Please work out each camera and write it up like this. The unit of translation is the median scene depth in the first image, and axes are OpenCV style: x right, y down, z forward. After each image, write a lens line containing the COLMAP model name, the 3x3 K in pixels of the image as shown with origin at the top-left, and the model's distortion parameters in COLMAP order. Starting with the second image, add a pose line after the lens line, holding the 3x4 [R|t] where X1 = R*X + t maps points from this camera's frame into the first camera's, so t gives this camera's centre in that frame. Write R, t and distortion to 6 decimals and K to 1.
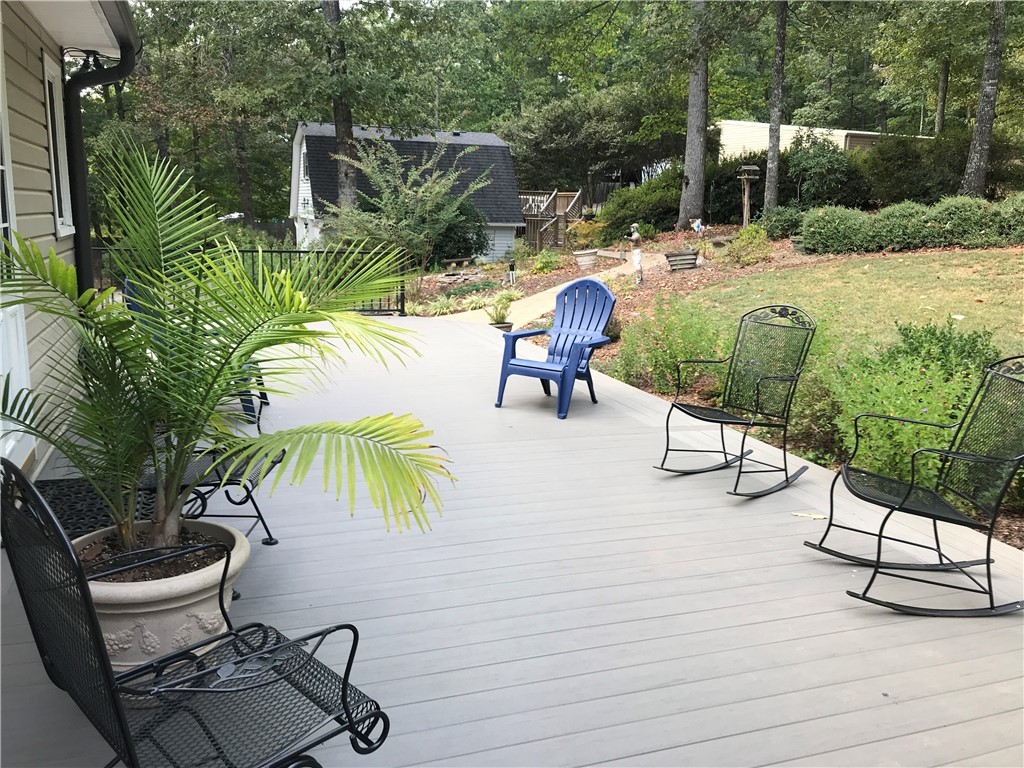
lens RADIAL K [[823.2, 0, 512.0], [0, 823.2, 384.0], [0, 0, 1]] dist [-0.004609, -0.006290]
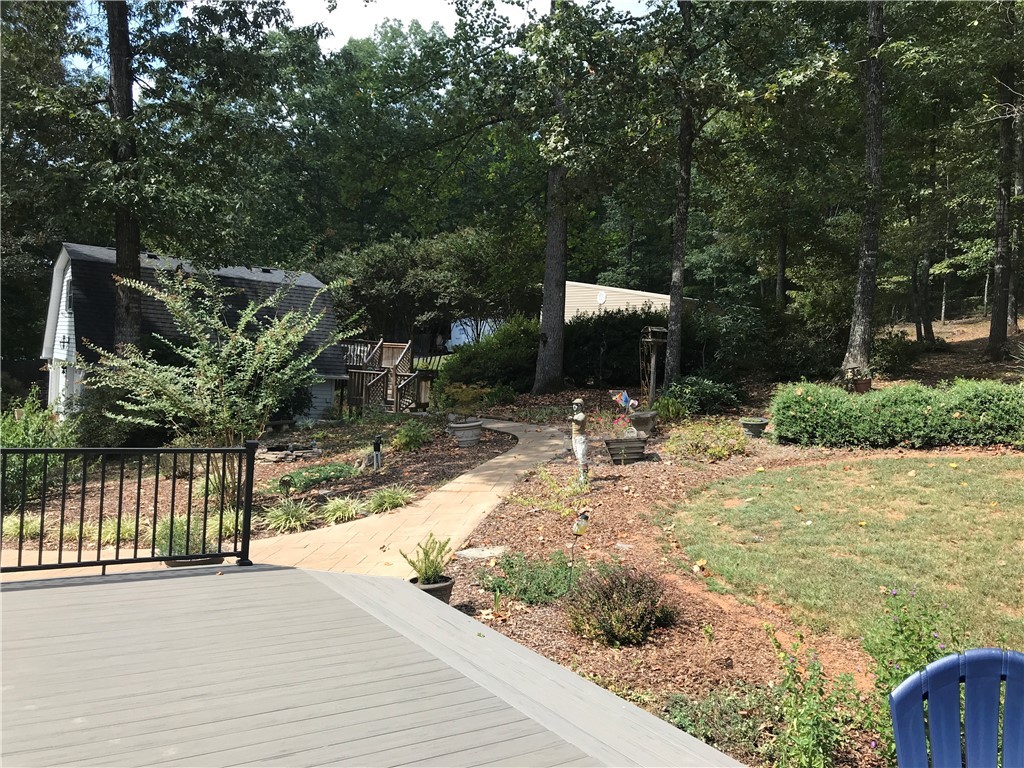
lens RADIAL K [[822.6, 0, 512.0], [0, 822.6, 384.0], [0, 0, 1]] dist [0.104533, -0.221480]
pose [[0.967231, 0.035308, 0.251429, -0.060142], [0.009616, 0.984478, -0.175243, -0.059037], [-0.253714, 0.171918, 0.951879, 0.234664]]
